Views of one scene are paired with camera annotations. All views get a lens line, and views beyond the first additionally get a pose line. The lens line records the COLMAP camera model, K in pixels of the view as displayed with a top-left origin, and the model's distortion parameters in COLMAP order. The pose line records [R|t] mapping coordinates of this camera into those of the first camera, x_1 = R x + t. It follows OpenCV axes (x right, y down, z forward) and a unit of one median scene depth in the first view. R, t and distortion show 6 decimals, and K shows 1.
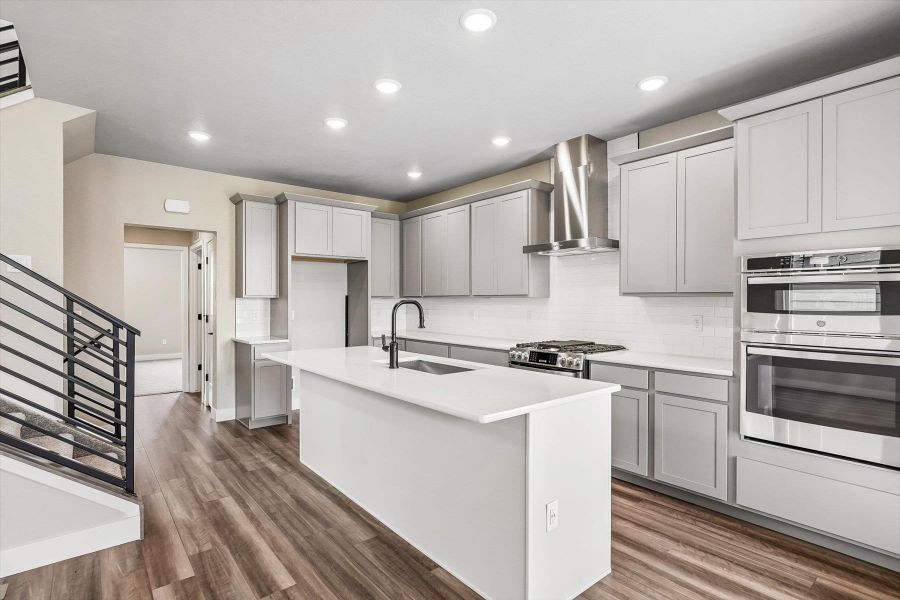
lens RADIAL K [[448.3, 0, 449.0], [0, 448.3, 300.1], [0, 0, 1]] dist [-0.010523, 0.003972]
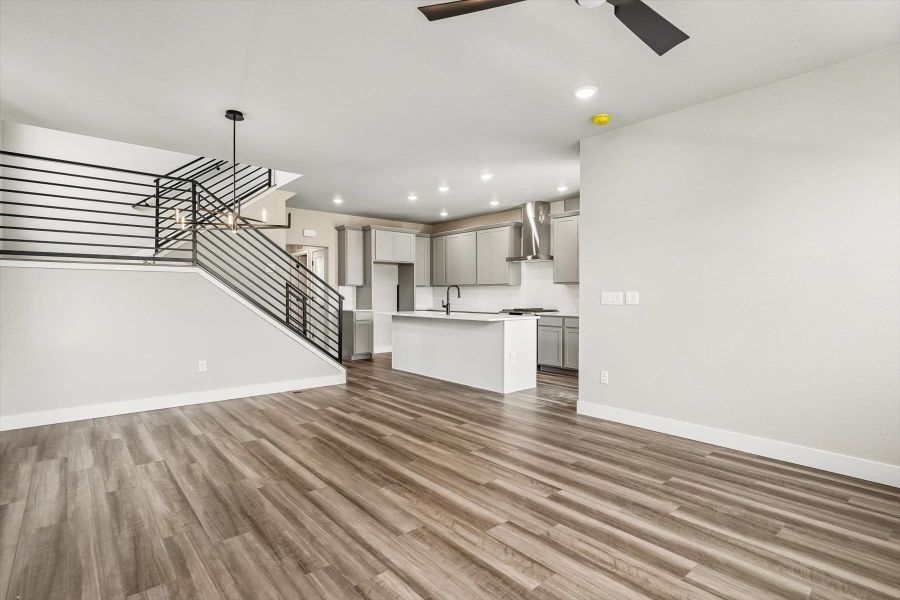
lens RADIAL K [[448.3, 0, 447.0], [0, 448.3, 294.7], [0, 0, 1]] dist [-0.010523, 0.003972]
pose [[0.999902, 0.000333, 0.013982, -0.101062], [-0.000398, 0.999989, 0.004650, 0.023559], [-0.013980, -0.004655, 0.999891, -0.806377]]
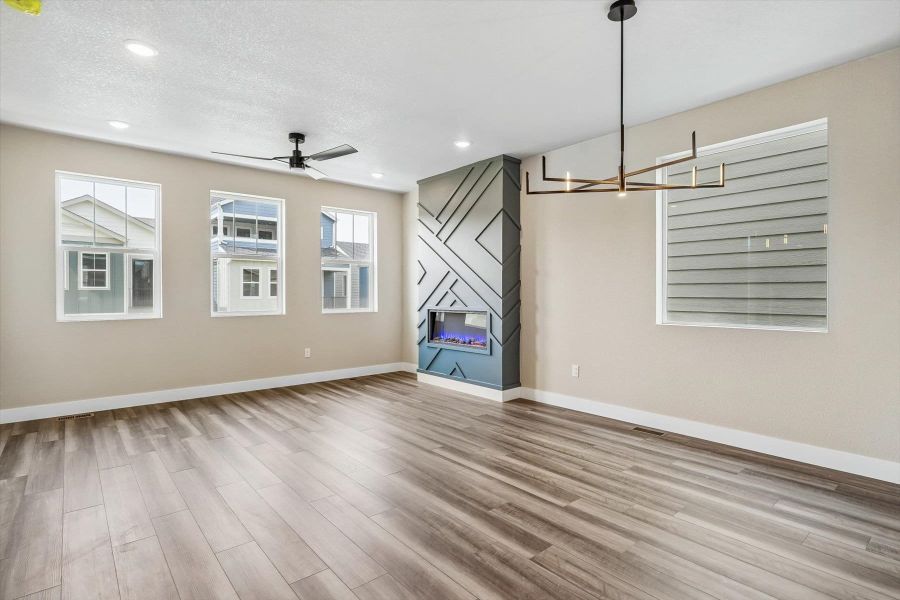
lens RADIAL K [[448.3, 0, 447.4], [0, 448.3, 298.1], [0, 0, 1]] dist [-0.010523, 0.003972]
pose [[-0.999882, -0.000549, -0.015338, -0.277691], [-0.000613, 0.999991, 0.004217, 0.030066], [0.015335, 0.004226, -0.999873, 0.604415]]
